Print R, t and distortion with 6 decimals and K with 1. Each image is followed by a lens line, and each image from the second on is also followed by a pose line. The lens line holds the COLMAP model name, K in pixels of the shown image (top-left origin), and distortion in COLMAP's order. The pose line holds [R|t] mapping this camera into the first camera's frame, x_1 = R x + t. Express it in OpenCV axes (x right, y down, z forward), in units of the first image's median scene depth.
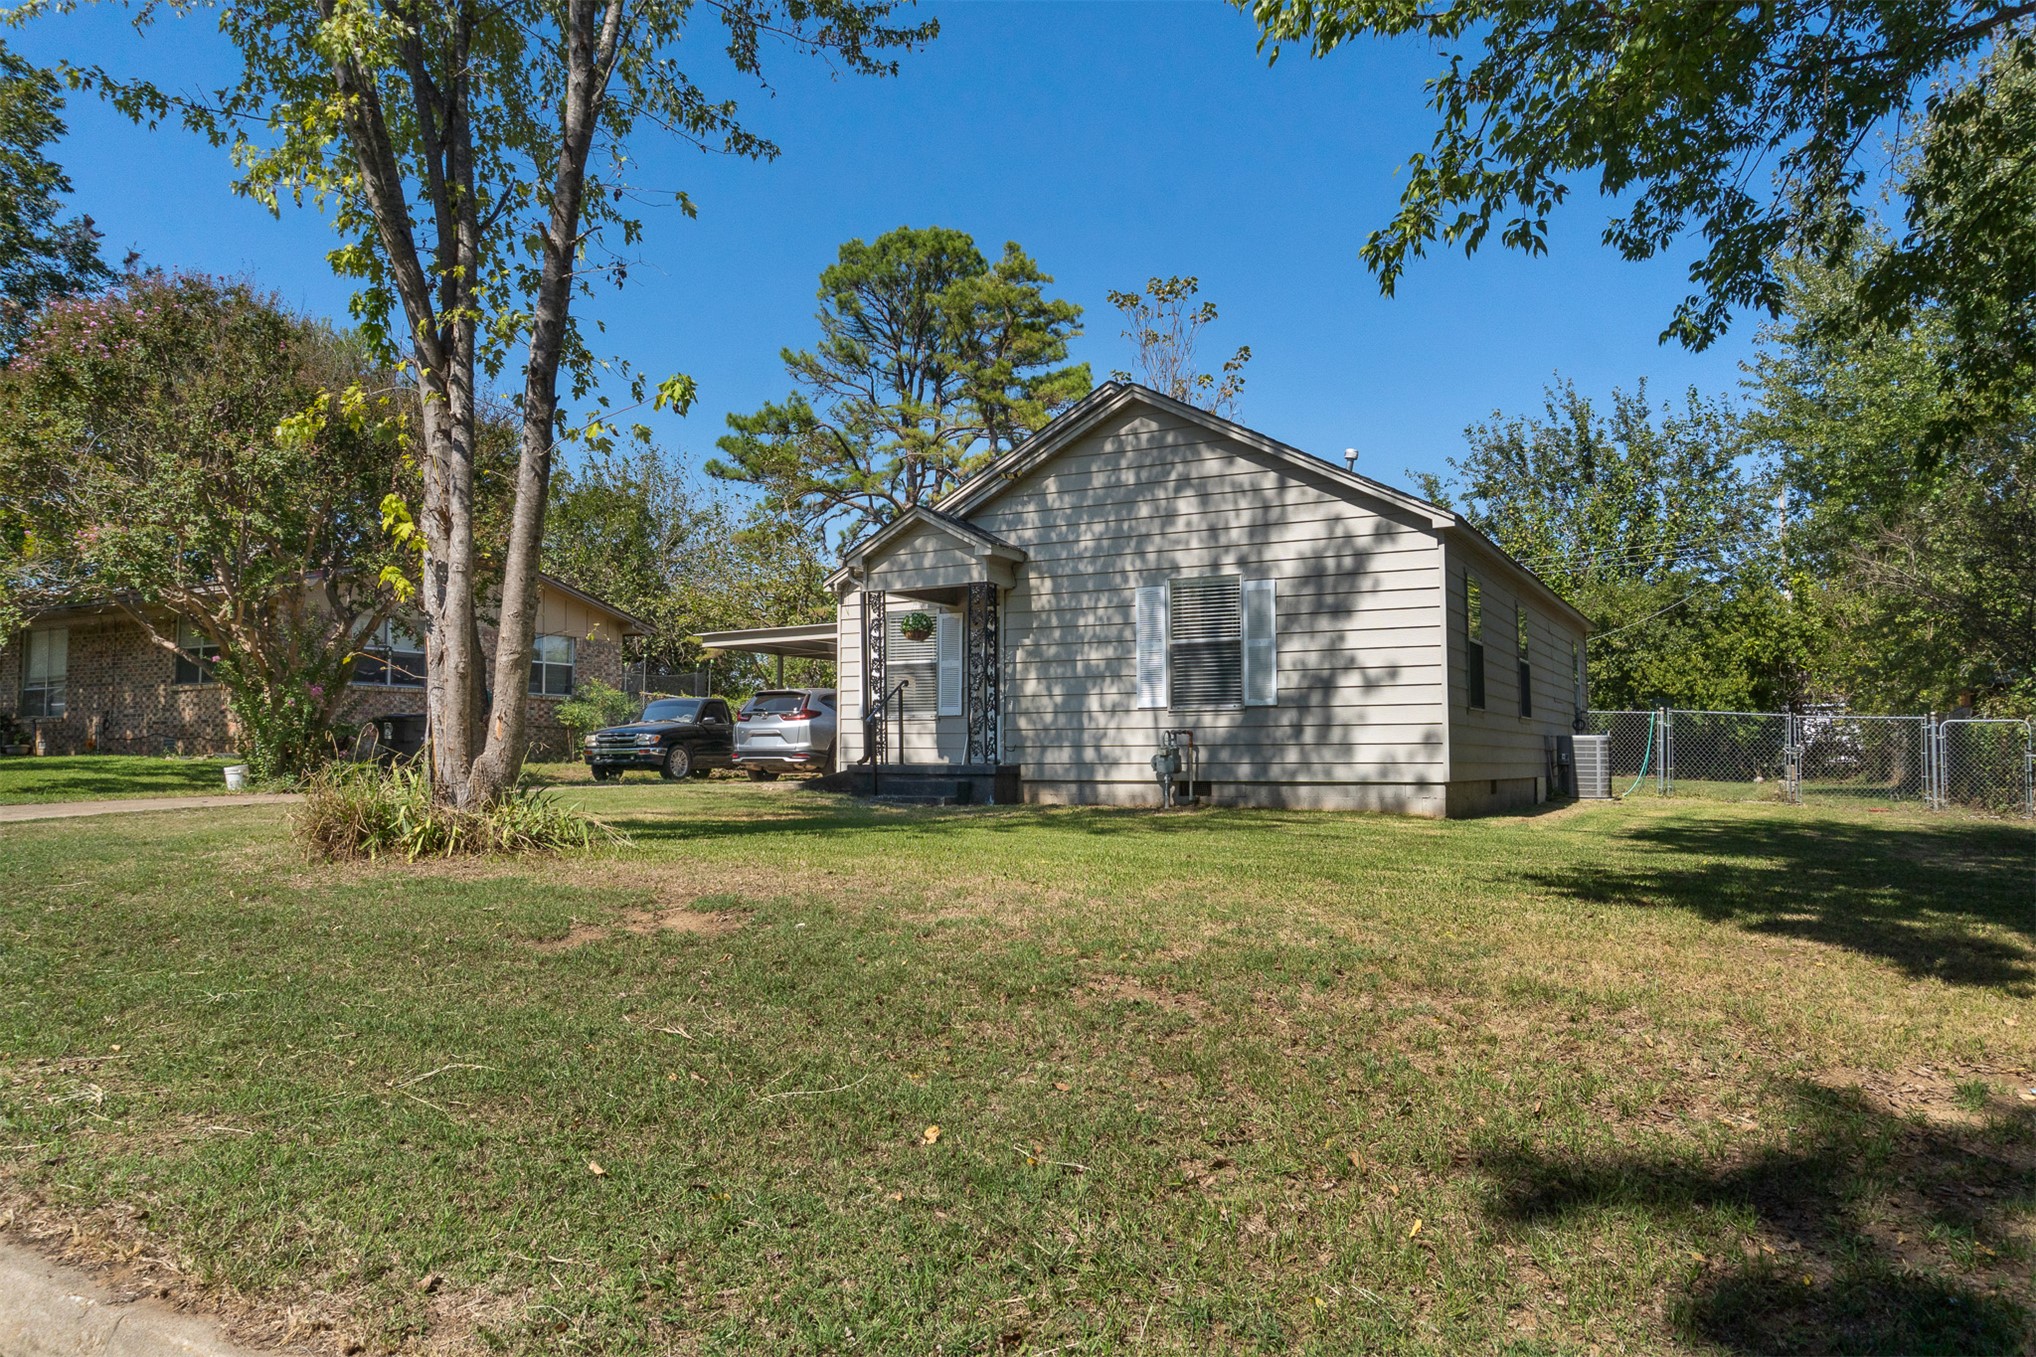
lens RADIAL K [[1310.8, 0, 1018.0], [0, 1310.8, 678.5], [0, 0, 1]] dist [-0.002654, -0.000893]
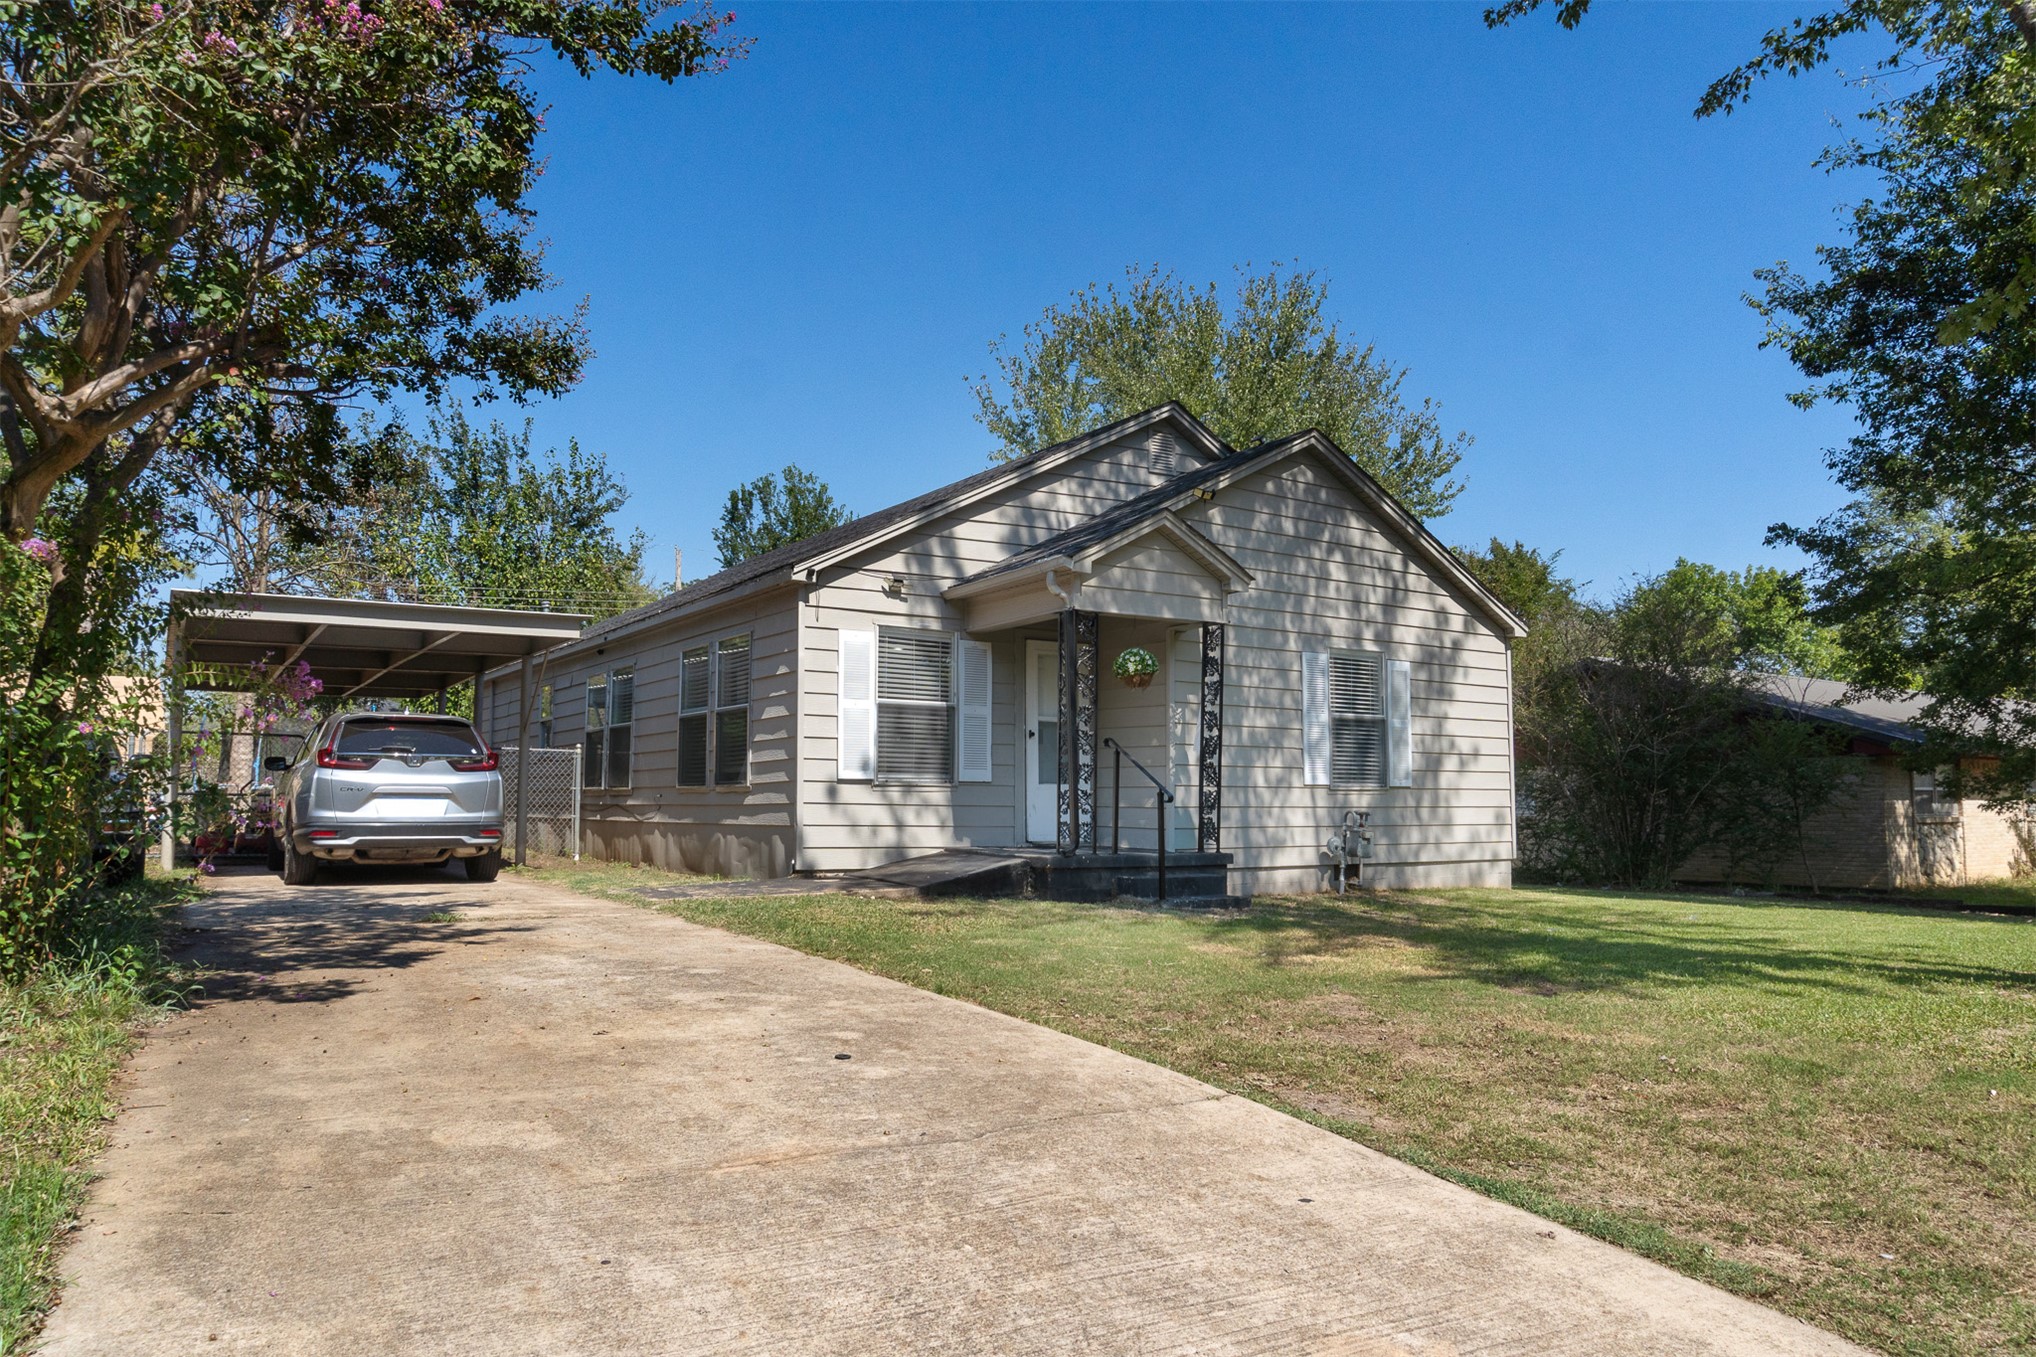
lens RADIAL K [[1344.8, 0, 1018.0], [0, 1344.8, 678.5], [0, 0, 1]] dist [-0.006381, -0.000244]
pose [[0.489361, 0.082124, 0.868206, -0.814706], [-0.060188, 0.996363, -0.060322, 0.017480], [-0.870002, -0.022737, 0.492524, 0.717800]]
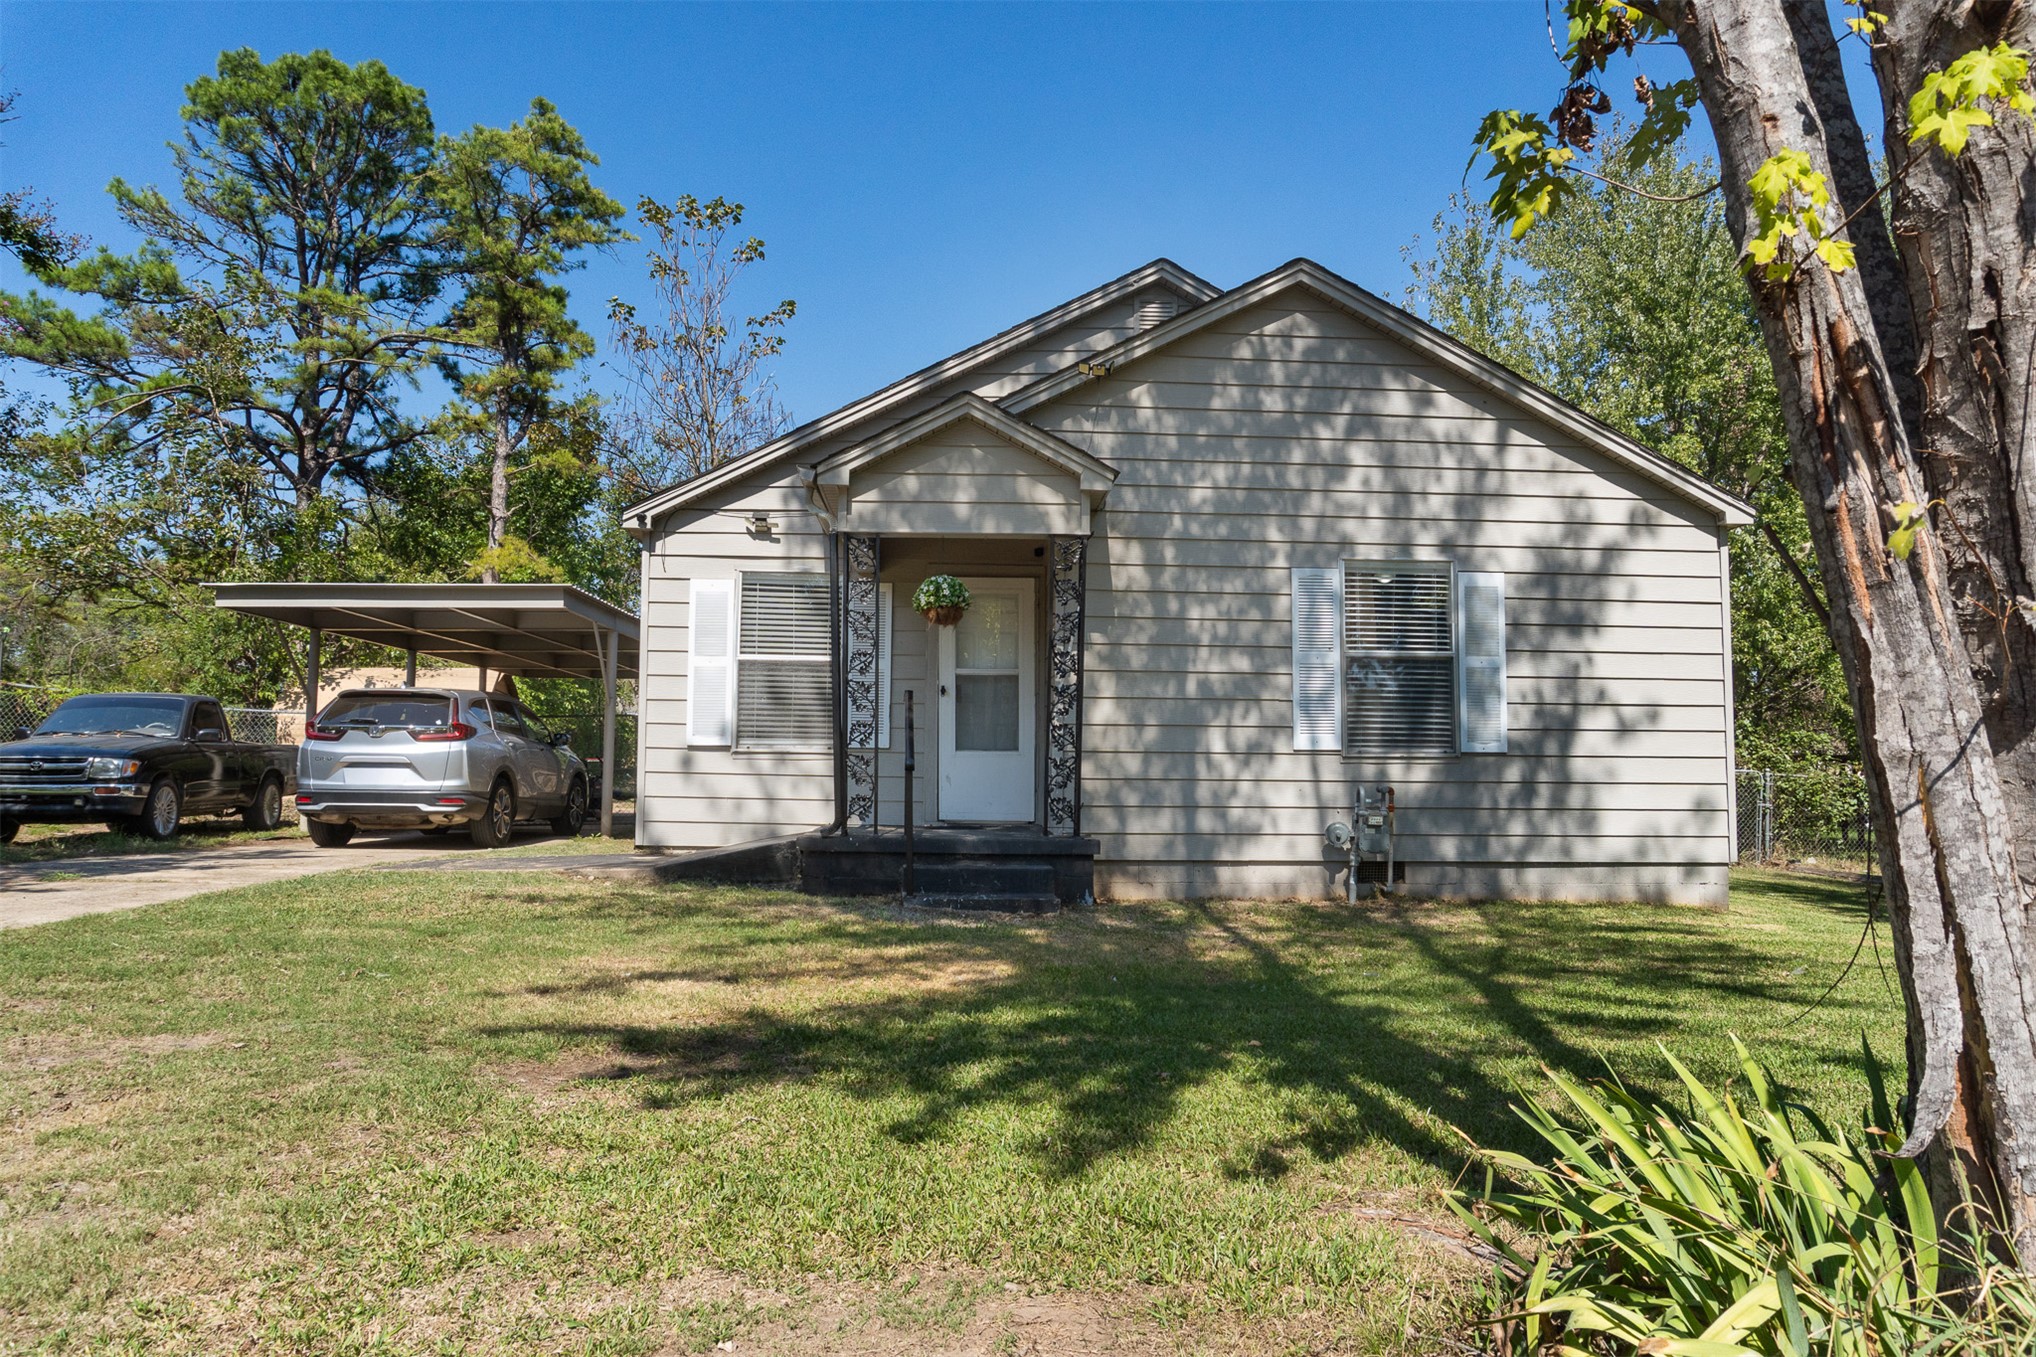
lens RADIAL K [[1344.8, 0, 1018.0], [0, 1344.8, 678.5], [0, 0, 1]] dist [-0.006381, -0.000244]
pose [[0.858145, 0.046742, 0.511276, -0.373418], [-0.042988, 0.998892, -0.019170, 0.005249], [-0.511605, -0.005528, 0.859203, 0.491546]]
